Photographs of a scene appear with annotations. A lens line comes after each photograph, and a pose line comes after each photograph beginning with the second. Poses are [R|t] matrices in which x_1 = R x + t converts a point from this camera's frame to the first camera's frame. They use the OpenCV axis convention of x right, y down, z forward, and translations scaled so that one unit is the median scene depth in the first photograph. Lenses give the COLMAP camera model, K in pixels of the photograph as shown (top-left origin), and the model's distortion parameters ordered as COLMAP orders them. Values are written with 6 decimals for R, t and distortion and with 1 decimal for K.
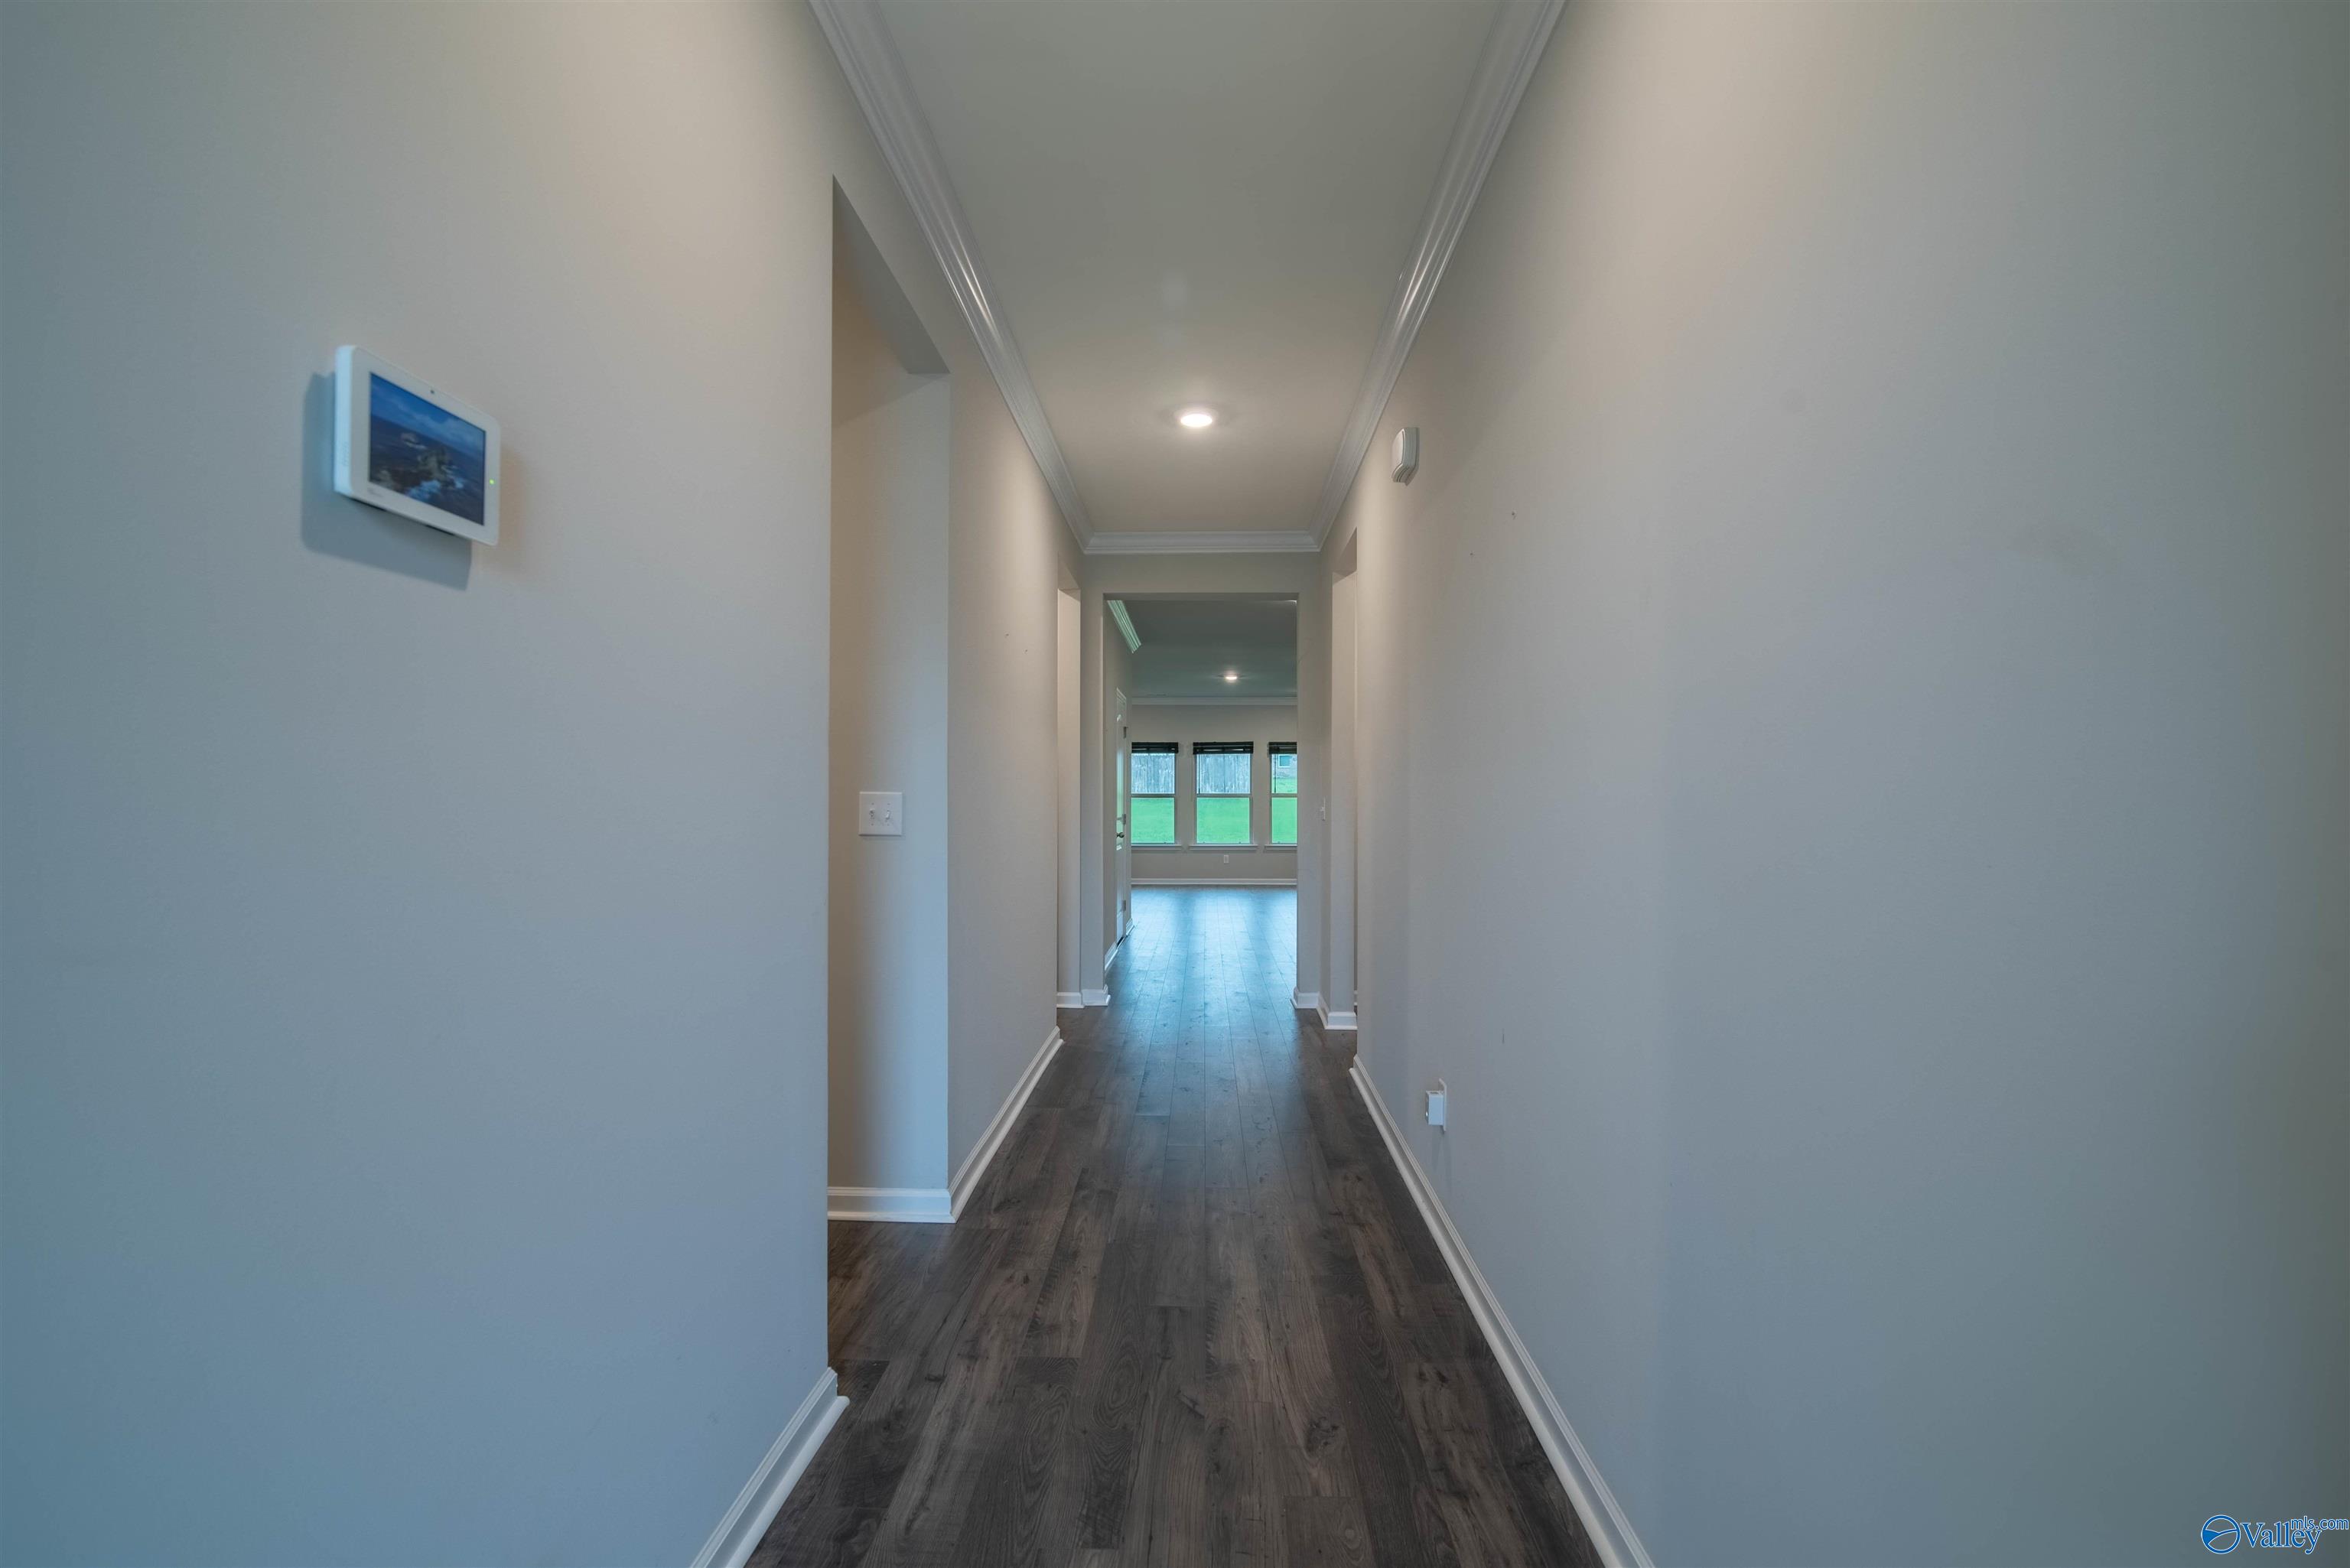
lens RADIAL K [[1089.5, 0, 1171.2], [0, 1089.5, 792.4], [0, 0, 1]] dist [-0.020093, 0.001395]
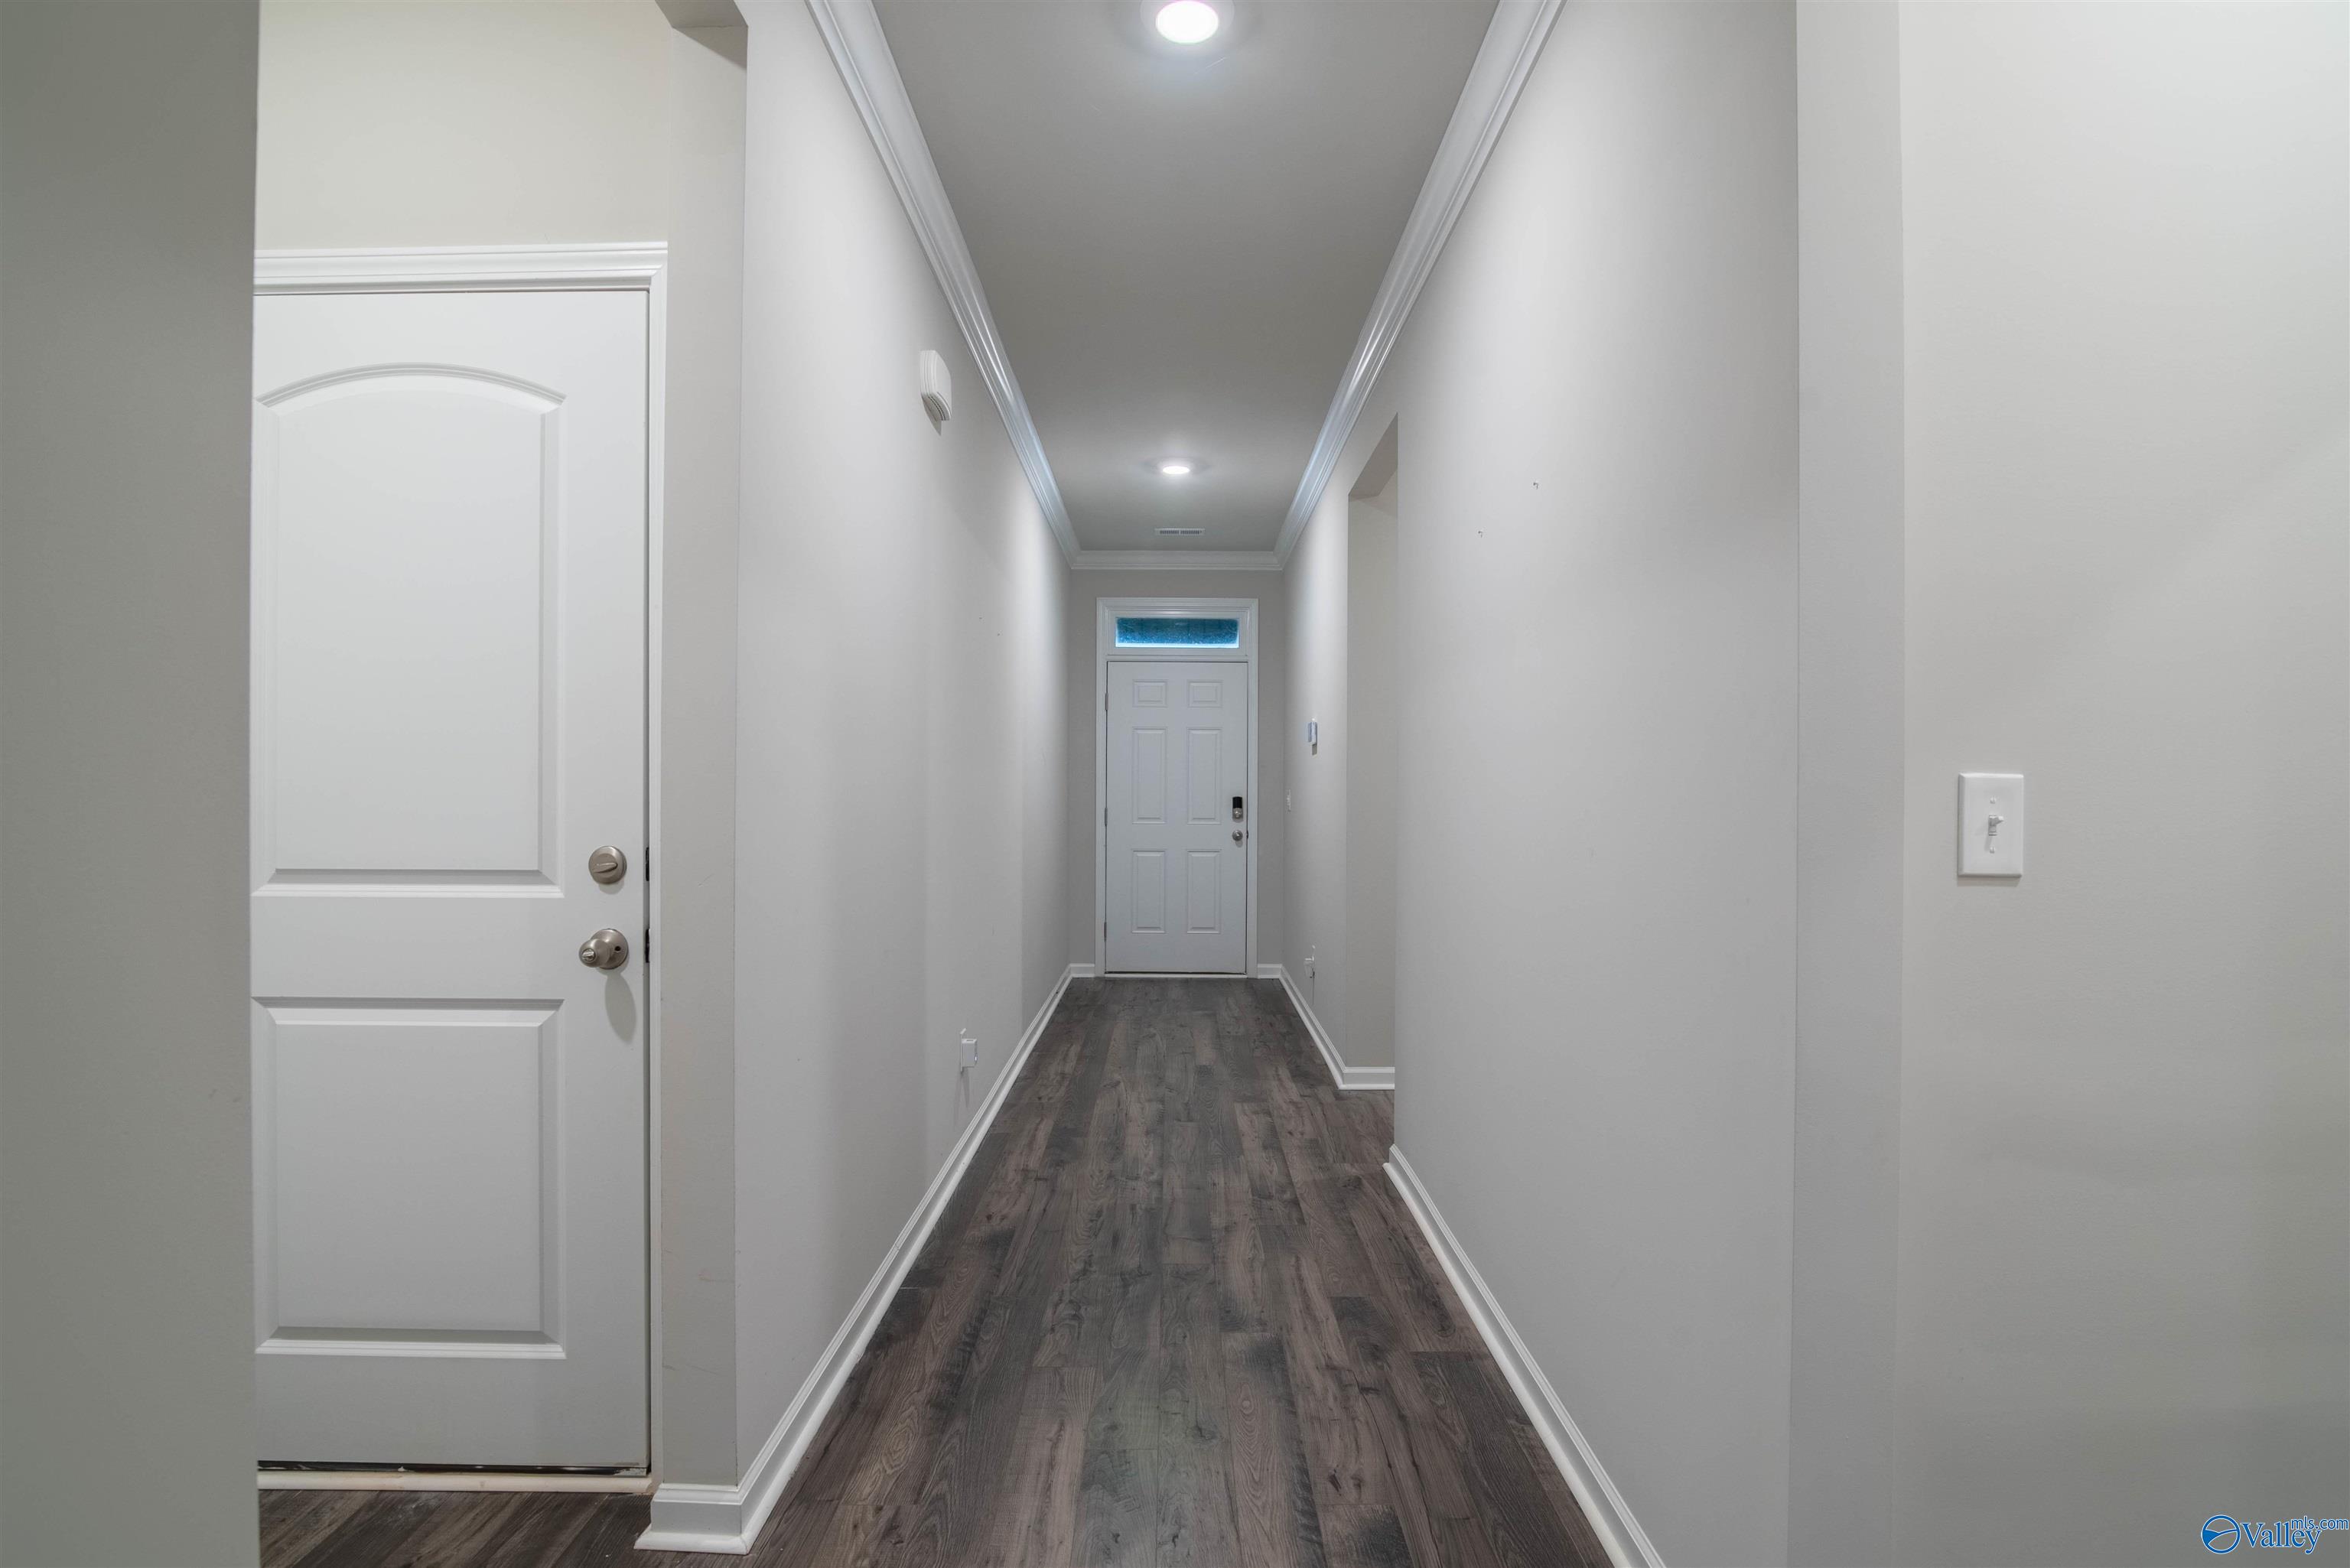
lens RADIAL K [[1089.5, 0, 1179.4], [0, 1089.5, 792.0], [0, 0, 1]] dist [-0.020093, 0.001395]
pose [[-0.999208, -0.008174, -0.038945, 0.065298], [-0.007741, 0.999907, -0.011247, 0.019966], [0.039033, -0.010937, -0.999178, 2.247532]]
